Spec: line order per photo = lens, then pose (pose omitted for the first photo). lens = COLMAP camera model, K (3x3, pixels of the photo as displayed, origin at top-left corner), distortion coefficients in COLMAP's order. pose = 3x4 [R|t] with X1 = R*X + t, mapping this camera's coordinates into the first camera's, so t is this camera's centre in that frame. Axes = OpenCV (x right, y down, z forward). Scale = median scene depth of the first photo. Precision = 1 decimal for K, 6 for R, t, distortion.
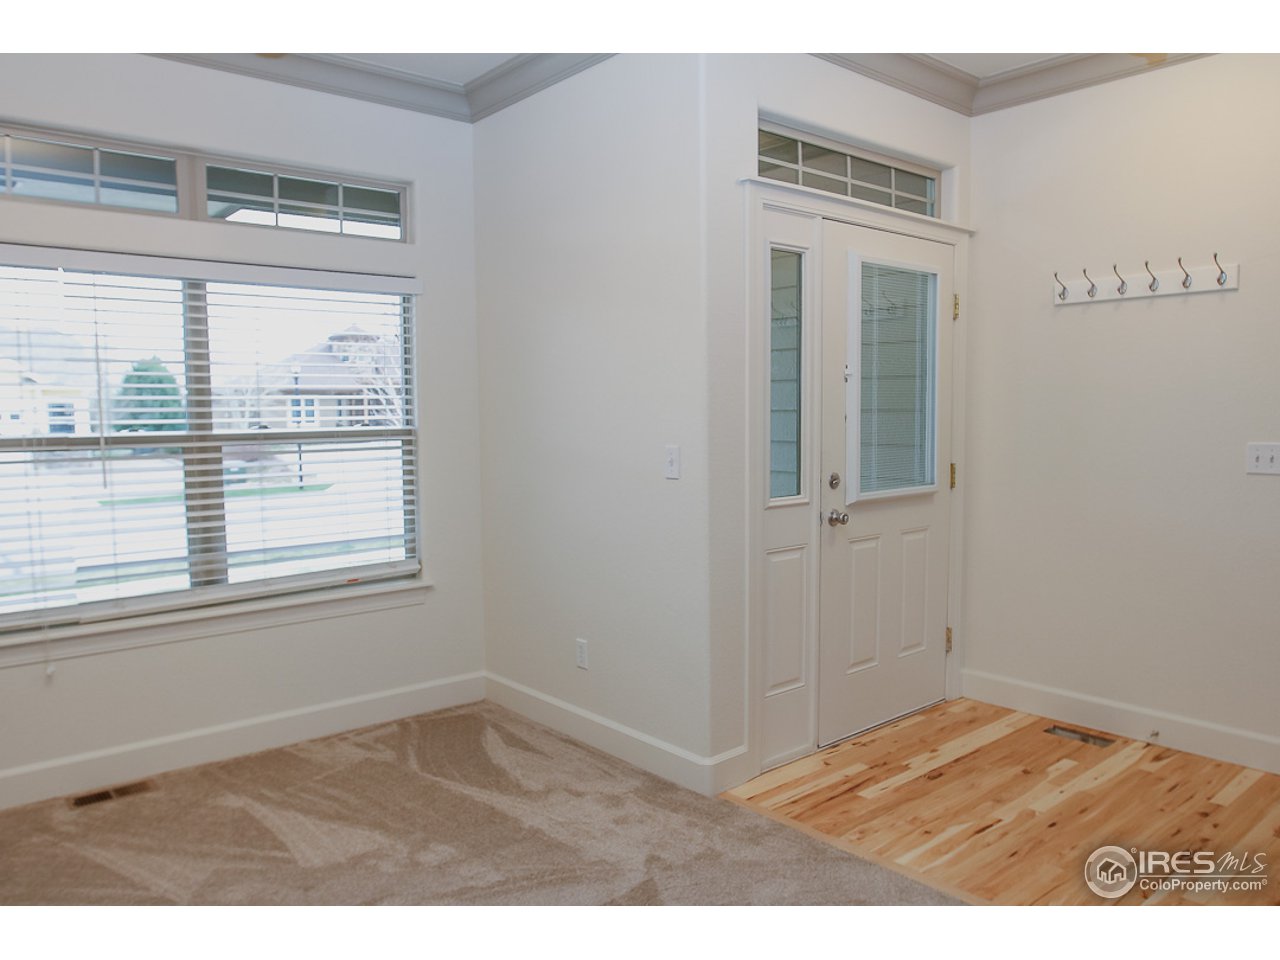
lens RADIAL K [[948.9, 0, 640.0], [0, 948.9, 480.0], [0, 0, 1]] dist [-0.067950, 0.054009]
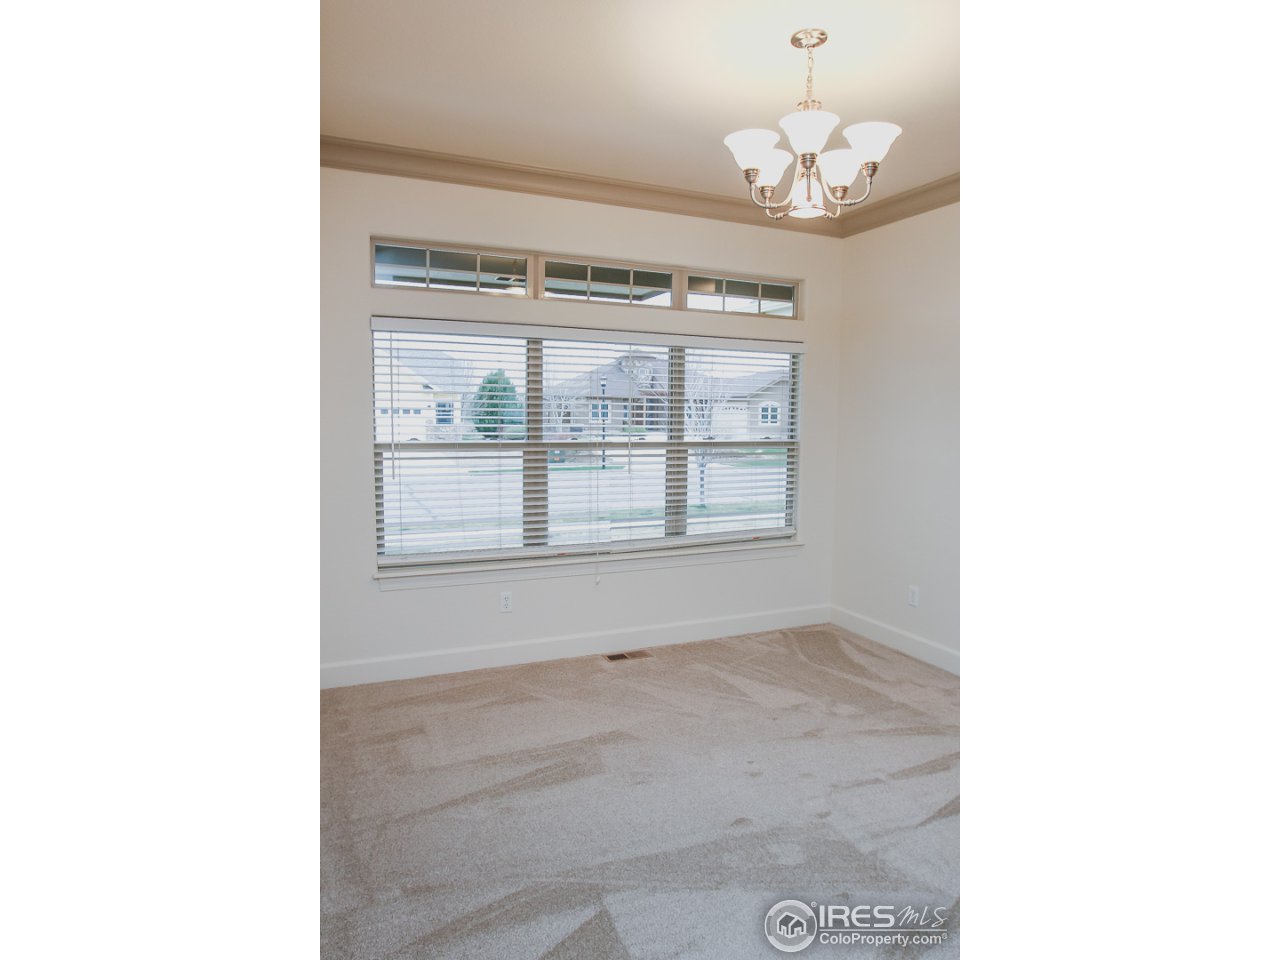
lens RADIAL K [[695.1, 0, 625.8], [0, 695.1, 483.7], [0, 0, 1]] dist [-0.067965, 0.000018]
pose [[0.953456, 0.033919, -0.299620, -0.174866], [-0.032325, 0.999425, 0.010274, 0.012914], [0.299796, -0.000111, 0.954003, -0.159041]]
